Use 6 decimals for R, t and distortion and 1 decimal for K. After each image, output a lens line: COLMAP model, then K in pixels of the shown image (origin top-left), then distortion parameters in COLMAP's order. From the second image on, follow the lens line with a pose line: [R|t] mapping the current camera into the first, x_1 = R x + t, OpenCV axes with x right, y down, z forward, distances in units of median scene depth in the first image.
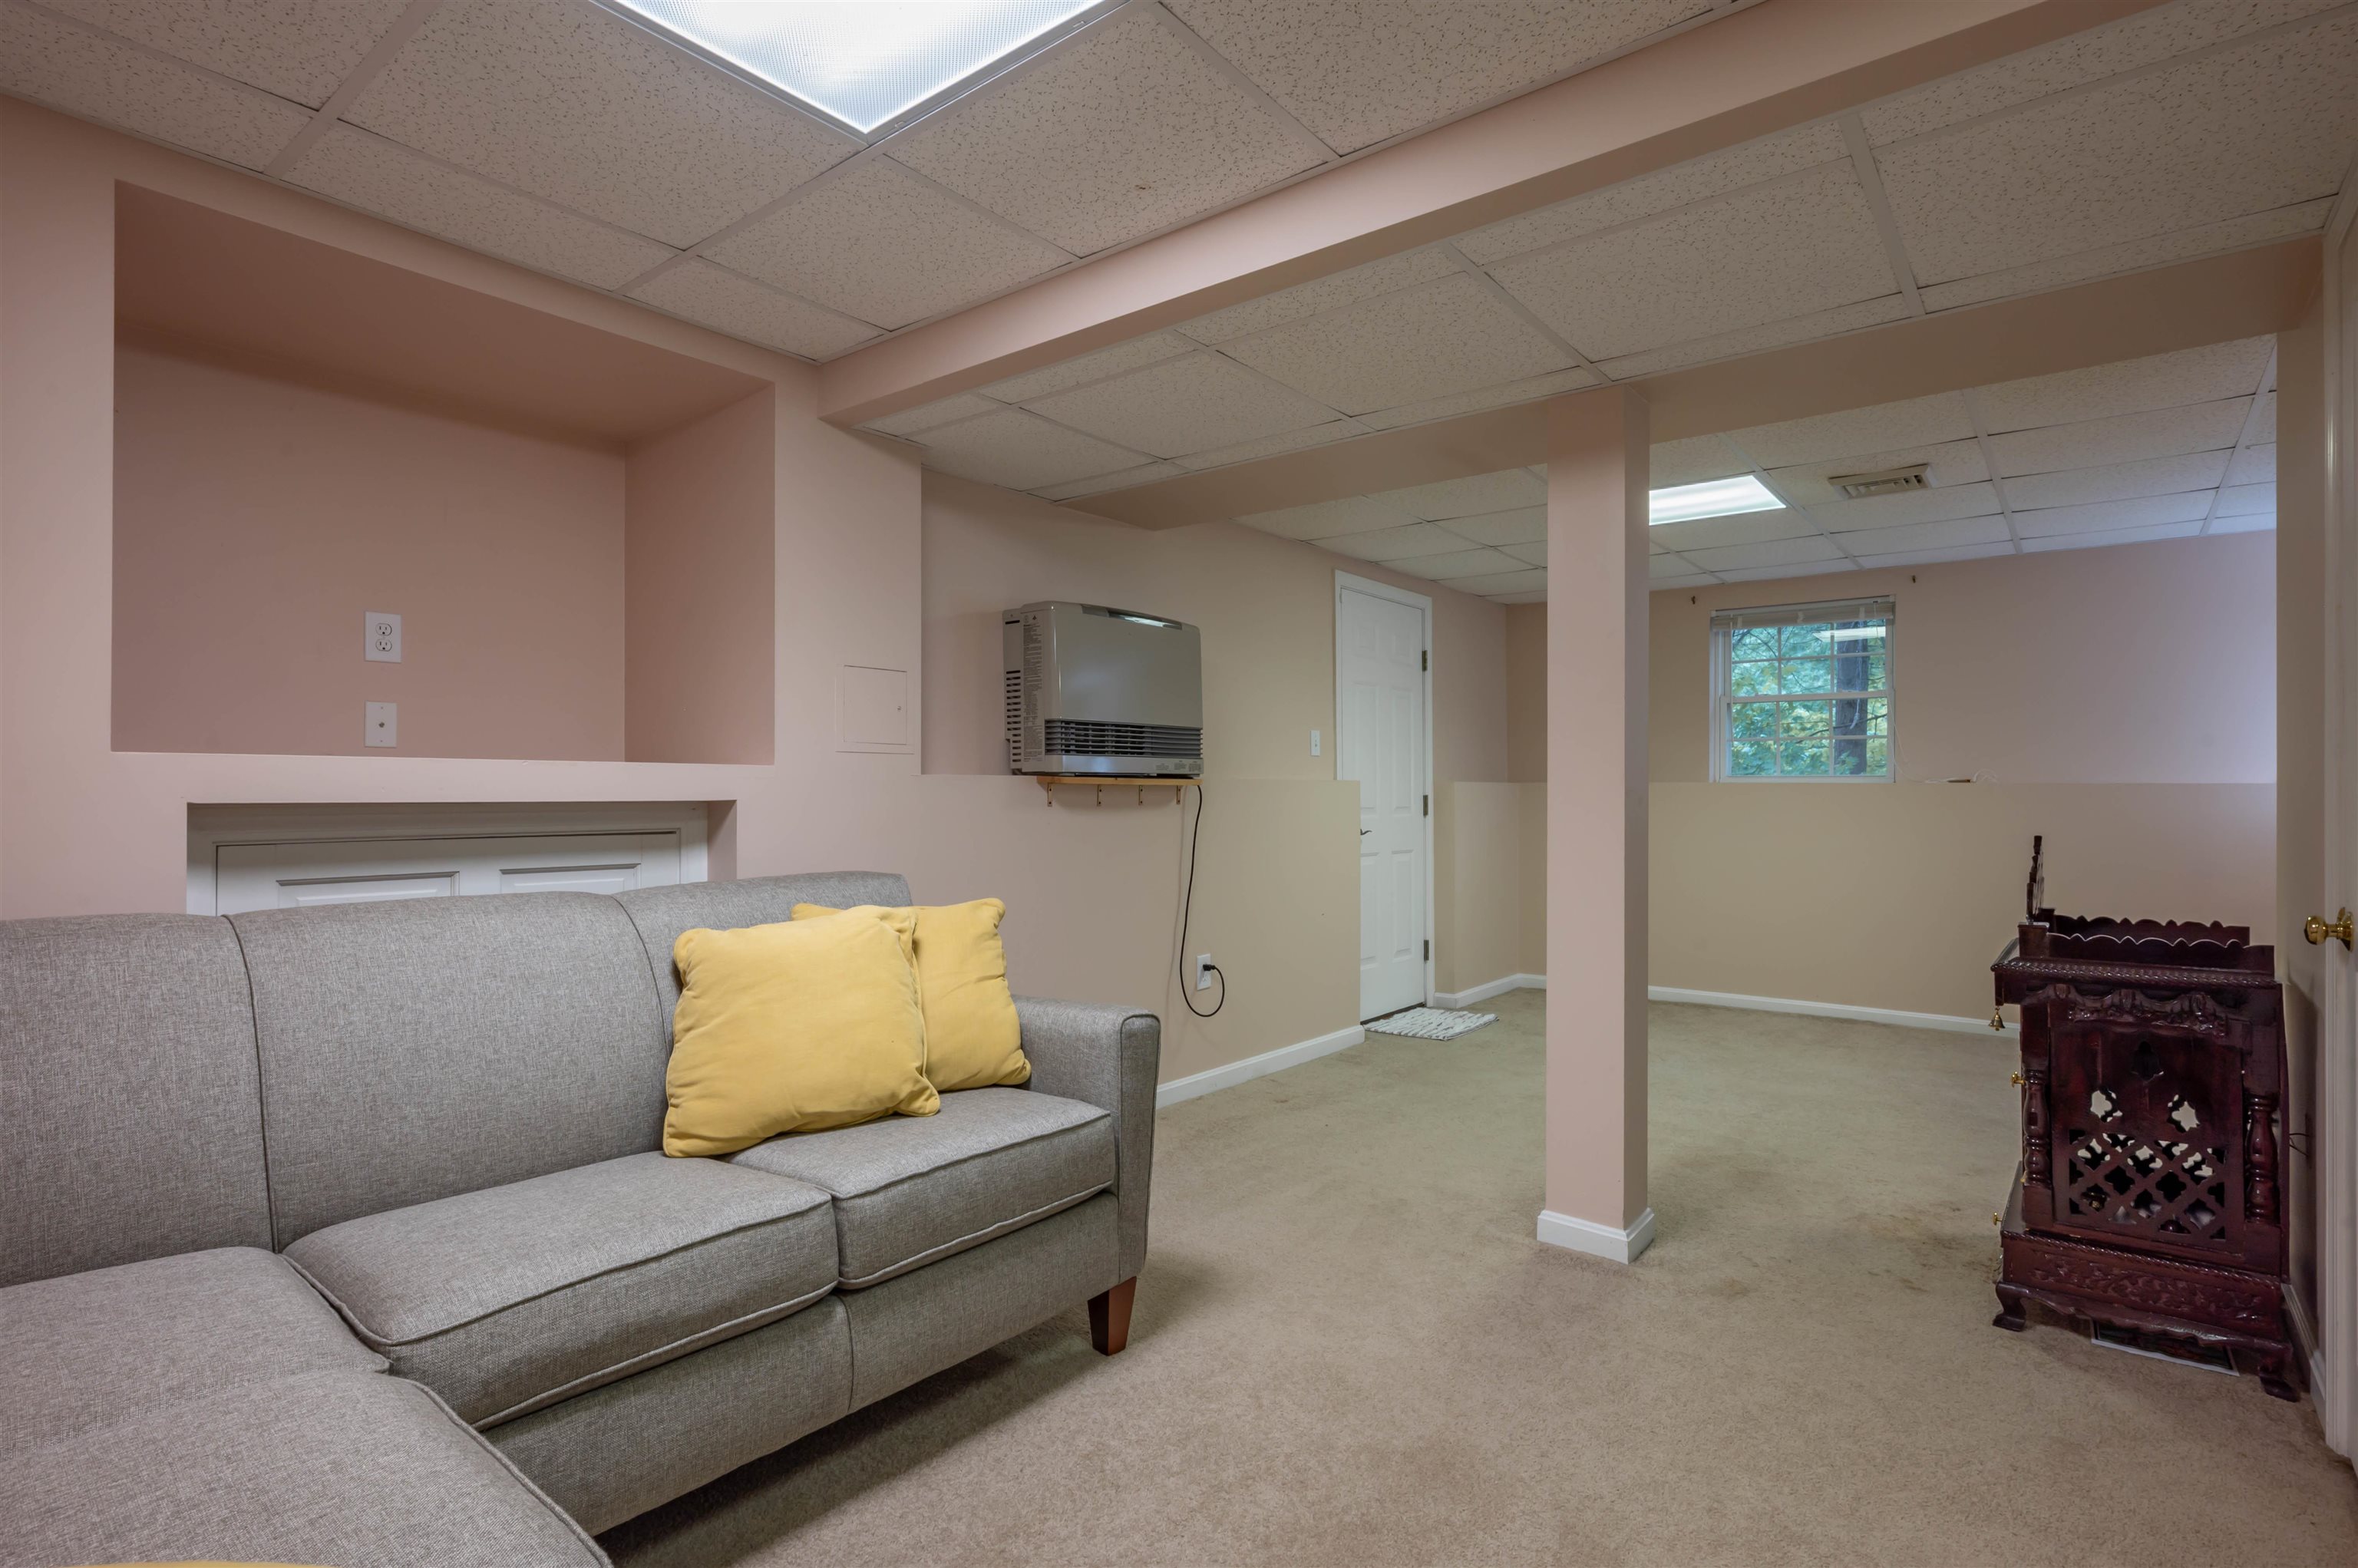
lens RADIAL K [[1161.1, 0, 1176.8], [0, 1161.1, 783.8], [0, 0, 1]] dist [0.000627, -0.000480]
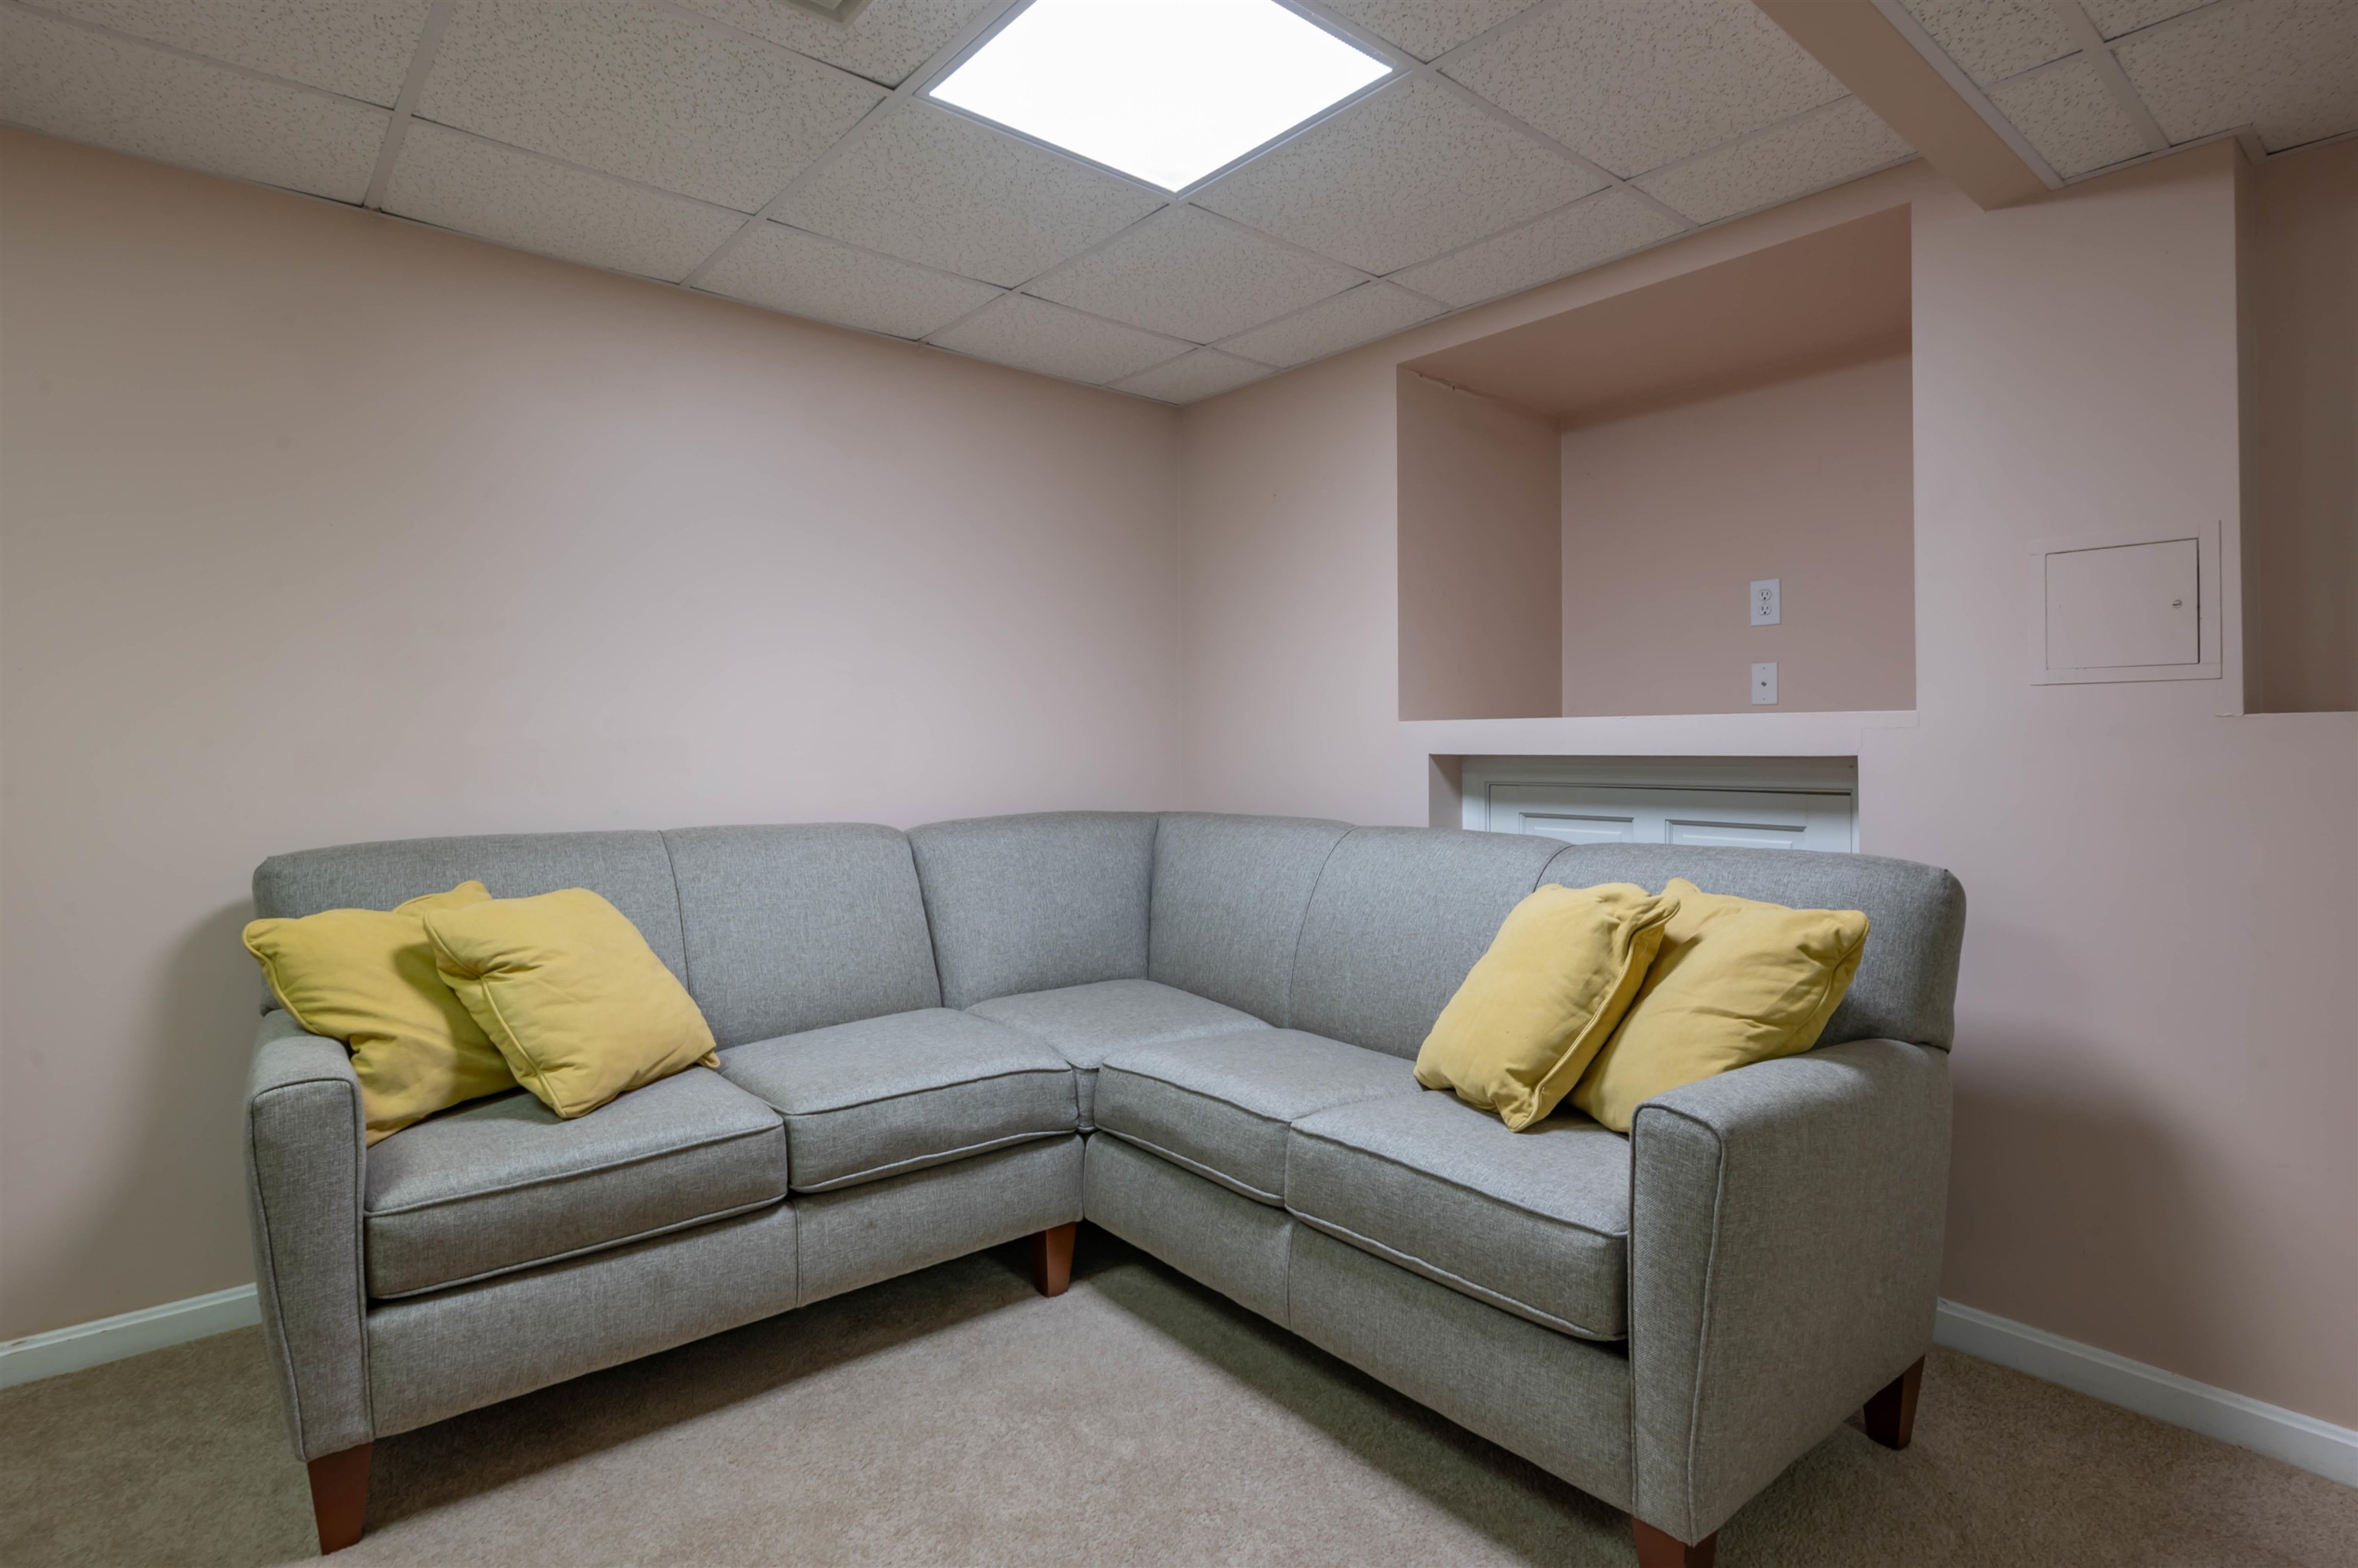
lens RADIAL K [[1161.1, 0, 1178.1], [0, 1161.1, 772.5], [0, 0, 1]] dist [0.000627, -0.000480]
pose [[-0.181265, 0.016525, -0.983295, 0.647826], [0.004720, 0.999862, 0.015934, 0.014911], [0.983423, -0.001753, -0.181318, 0.921815]]
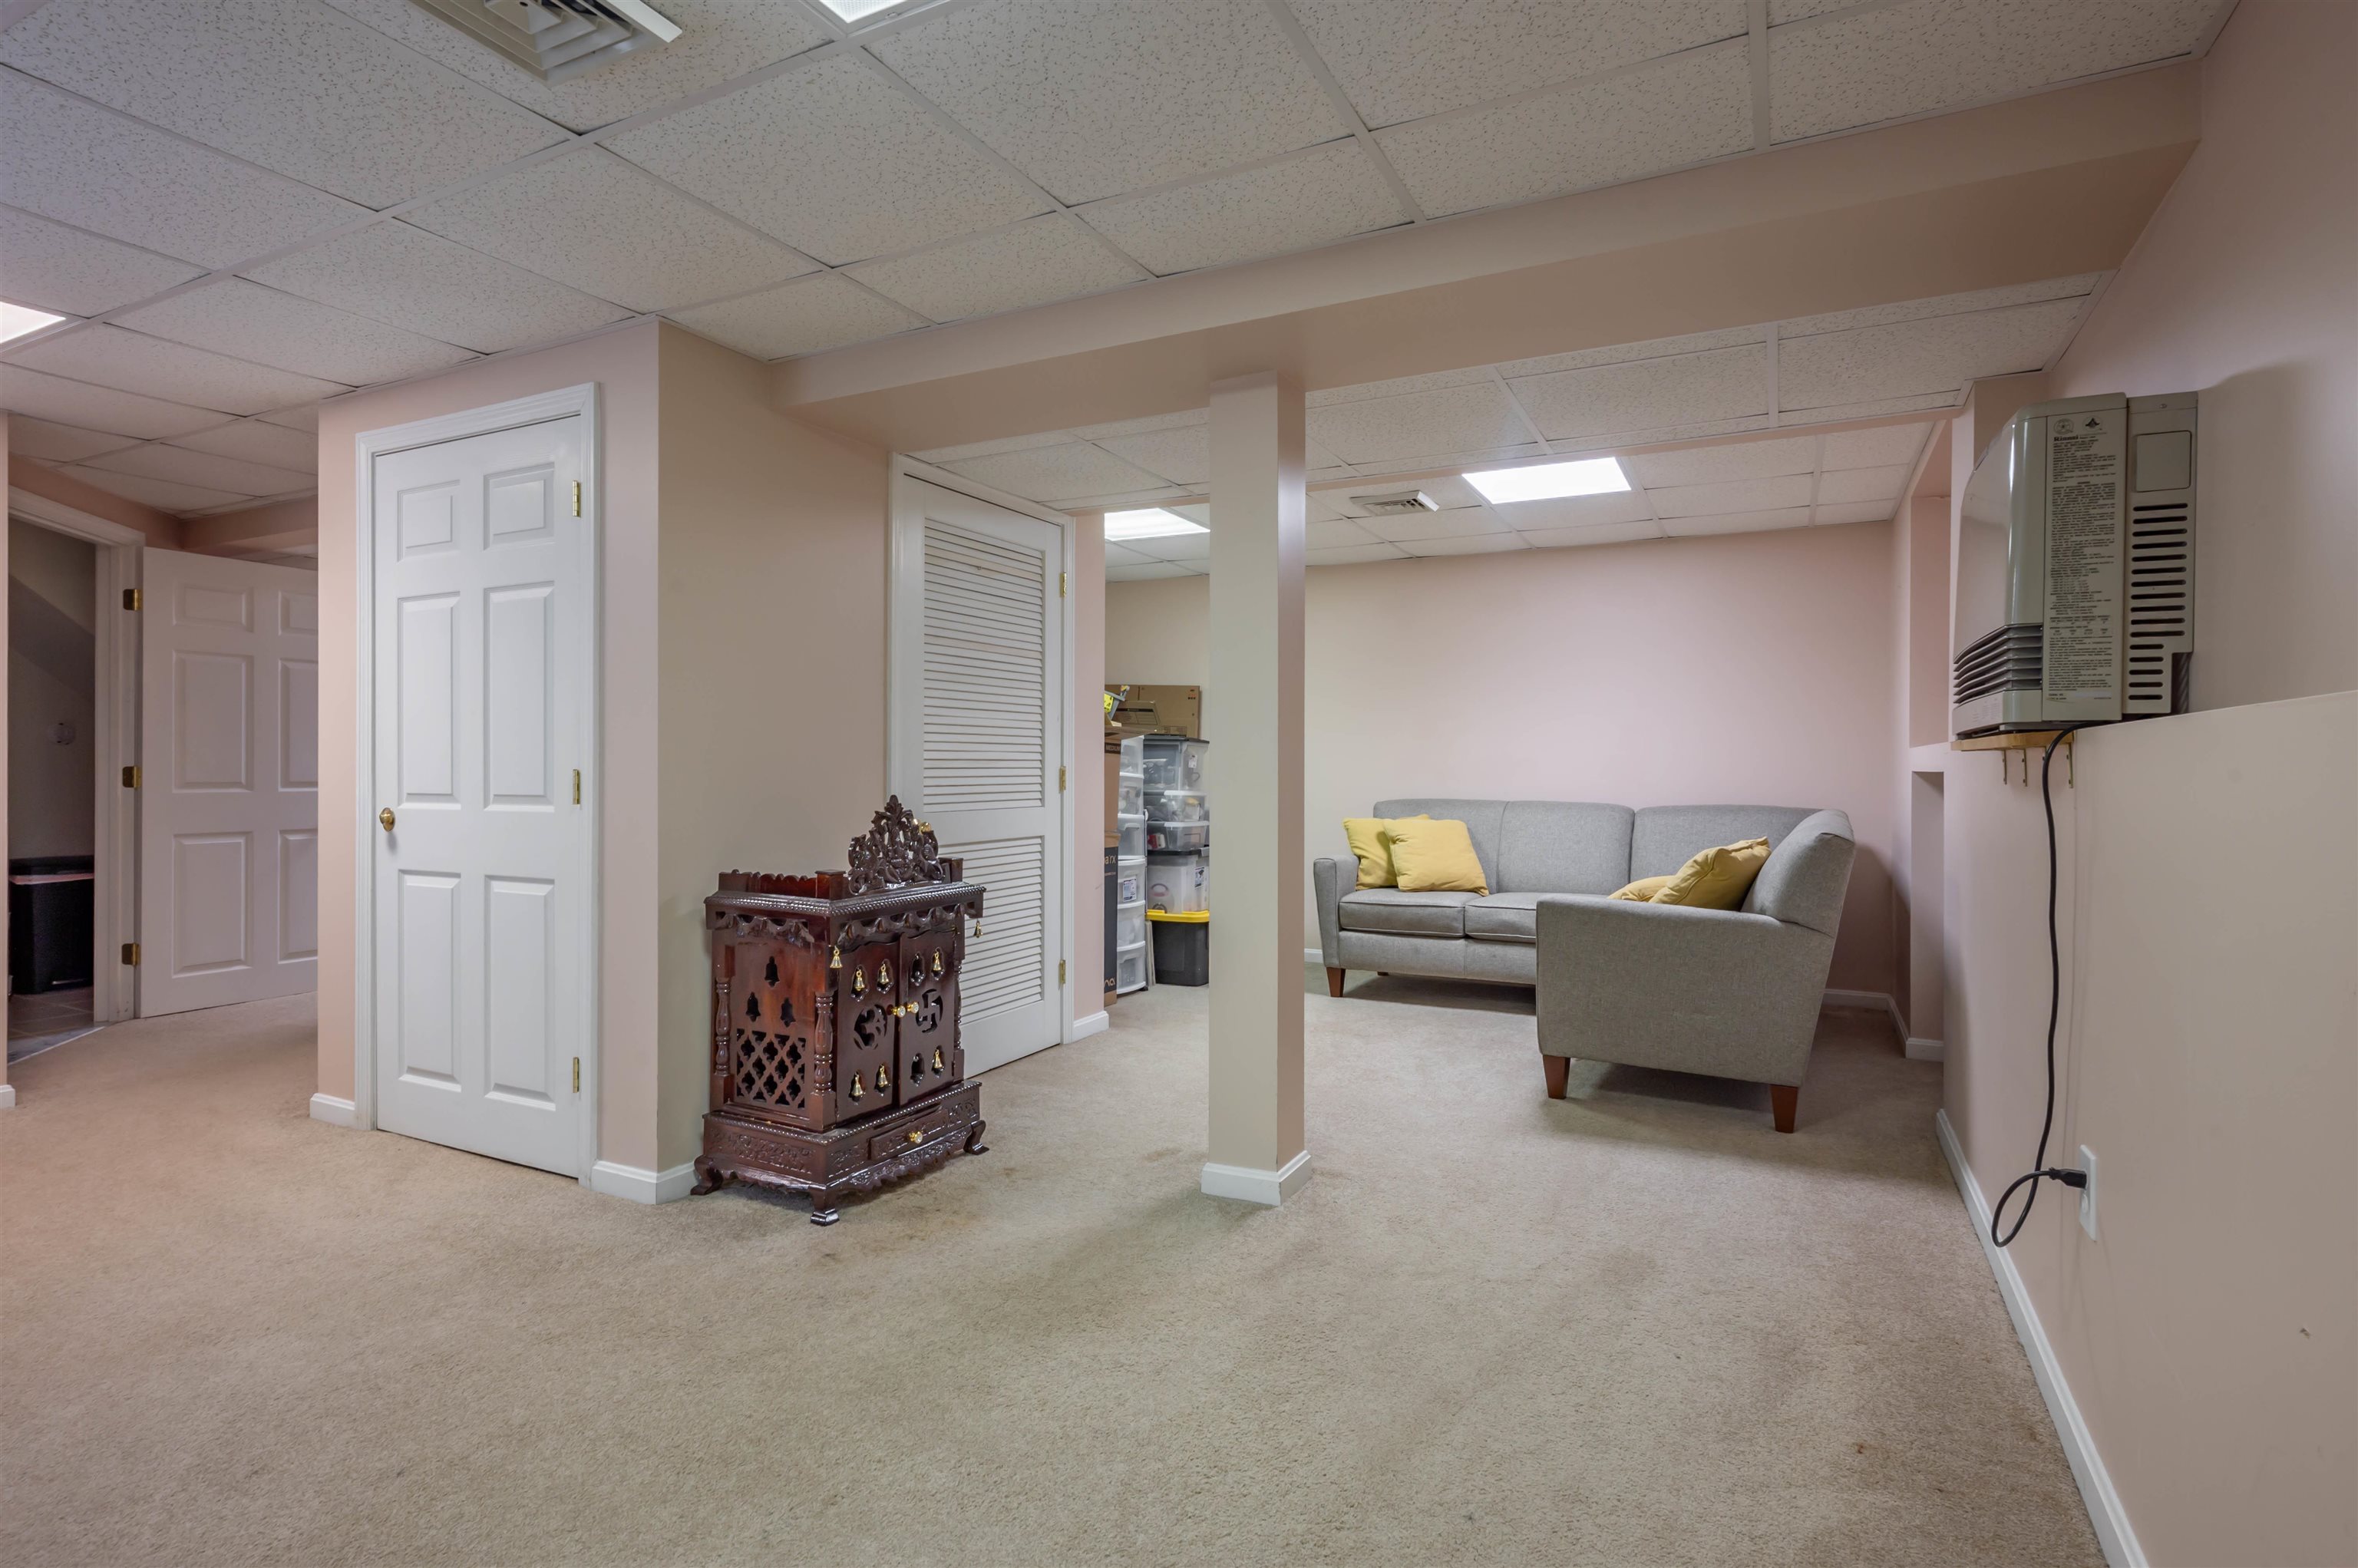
lens RADIAL K [[1161.1, 0, 1184.0], [0, 1161.1, 775.8], [0, 0, 1]] dist [0.000627, -0.000480]
pose [[-0.978332, 0.000222, -0.207043, 0.916331], [-0.000968, 0.999984, 0.005649, 0.018407], [0.207041, 0.005727, -0.978315, 3.003353]]
